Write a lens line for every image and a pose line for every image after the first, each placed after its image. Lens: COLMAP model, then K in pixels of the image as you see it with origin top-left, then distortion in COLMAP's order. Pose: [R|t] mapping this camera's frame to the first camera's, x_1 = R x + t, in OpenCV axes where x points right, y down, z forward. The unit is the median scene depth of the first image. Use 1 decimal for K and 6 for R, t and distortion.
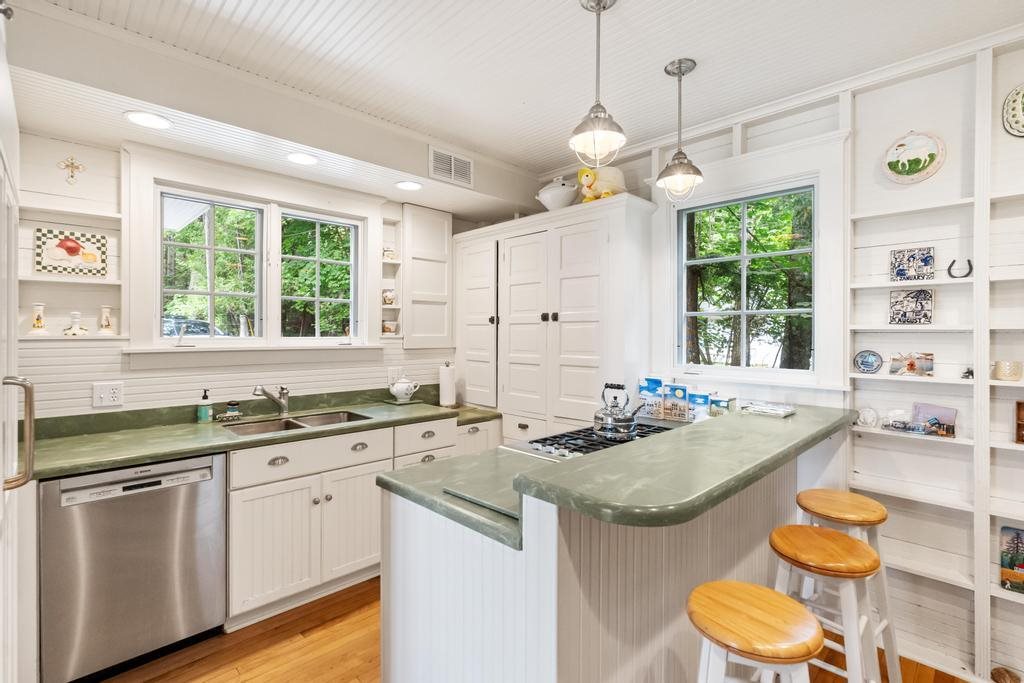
lens RADIAL K [[472.4, 0, 512.0], [0, 472.4, 341.5], [0, 0, 1]] dist [-0.000586, 0.000015]
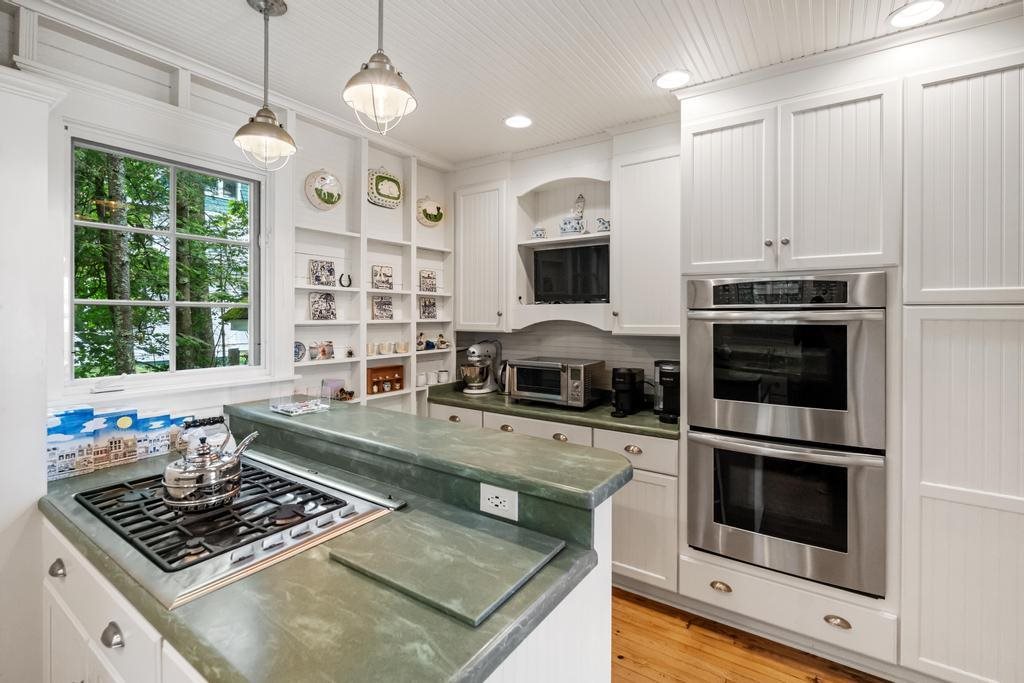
lens RADIAL K [[464.9, 0, 514.4], [0, 464.9, 317.6], [0, 0, 1]] dist [-0.000381, 0.000090]
pose [[-0.192638, -0.008853, 0.981230, -0.493815], [0.008280, 0.999909, 0.010647, -0.050837], [-0.981235, 0.010175, -0.192547, 0.730675]]
